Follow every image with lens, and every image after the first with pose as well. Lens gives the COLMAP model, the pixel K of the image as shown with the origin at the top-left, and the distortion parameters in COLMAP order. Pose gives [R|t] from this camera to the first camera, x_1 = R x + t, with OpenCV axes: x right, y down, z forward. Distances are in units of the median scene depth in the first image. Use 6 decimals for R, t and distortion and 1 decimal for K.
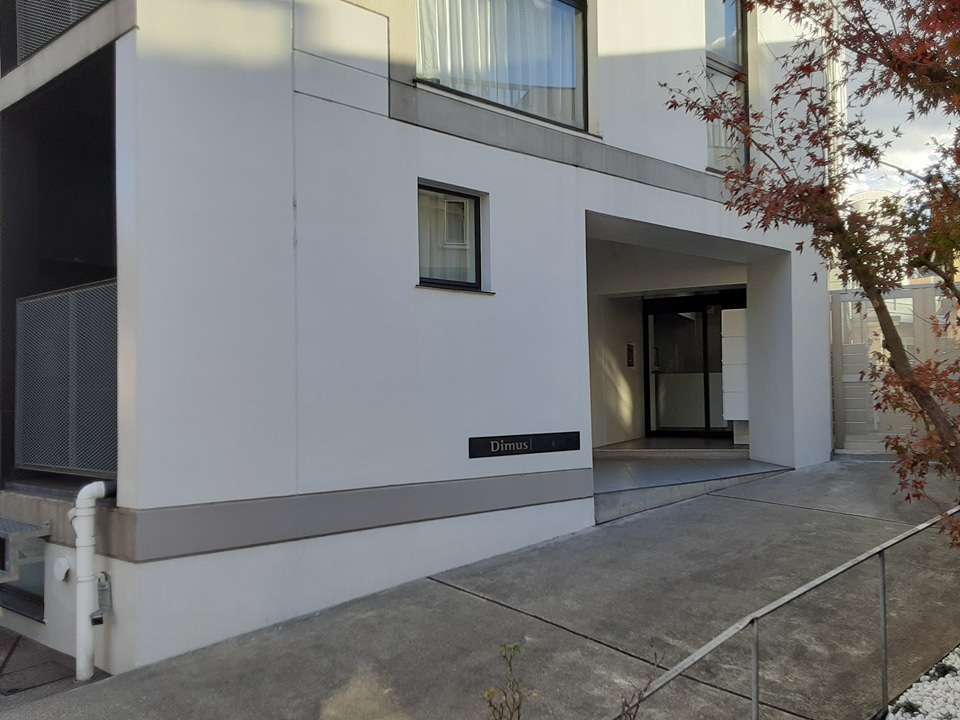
lens RADIAL K [[771.2, 0, 484.2], [0, 771.2, 366.0], [0, 0, 1]] dist [0.130509, -0.152577]
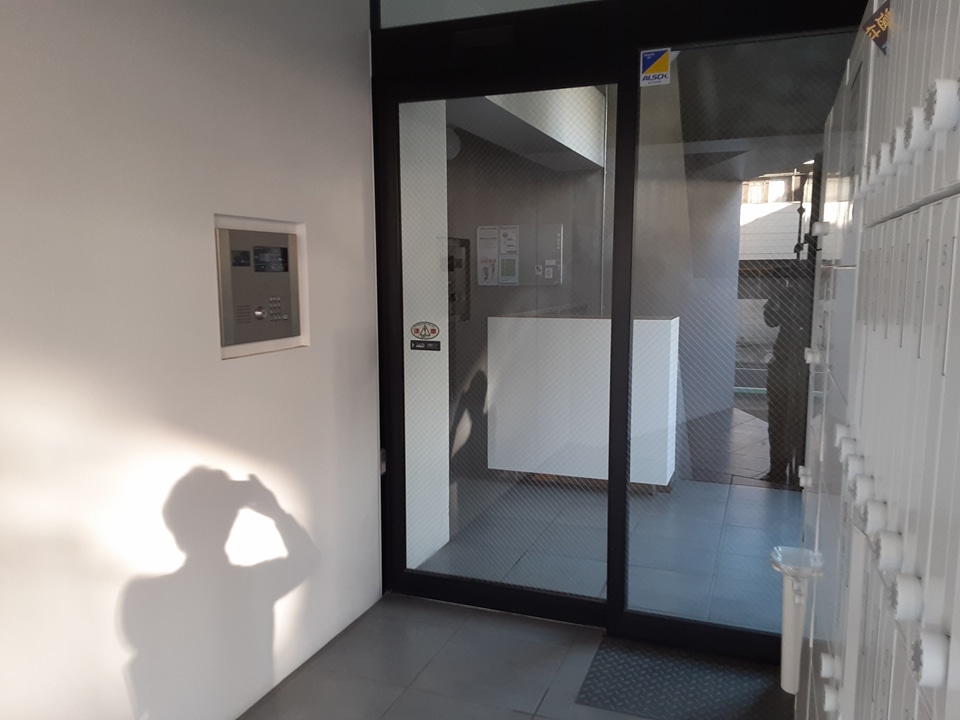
lens RADIAL K [[771.2, 0, 484.2], [0, 771.2, 366.0], [0, 0, 1]] dist [0.130509, -0.152577]
pose [[0.994622, -0.001874, 0.103556, 0.274225], [-0.014847, 0.986930, 0.160465, -0.032686], [-0.102503, -0.161139, 0.981594, 0.969713]]
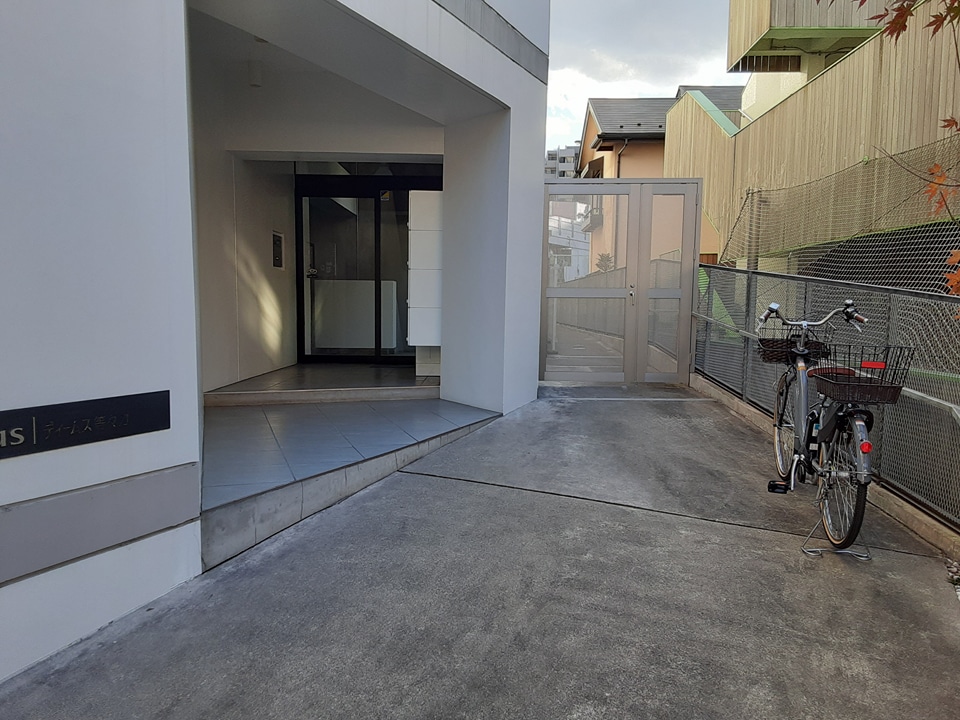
lens RADIAL K [[771.2, 0, 484.2], [0, 771.2, 366.0], [0, 0, 1]] dist [0.130509, -0.152577]
pose [[0.901288, -0.011254, 0.433075, 0.060342], [-0.040366, 0.993132, 0.109814, 0.006173], [-0.431336, -0.116456, 0.894644, 0.329554]]
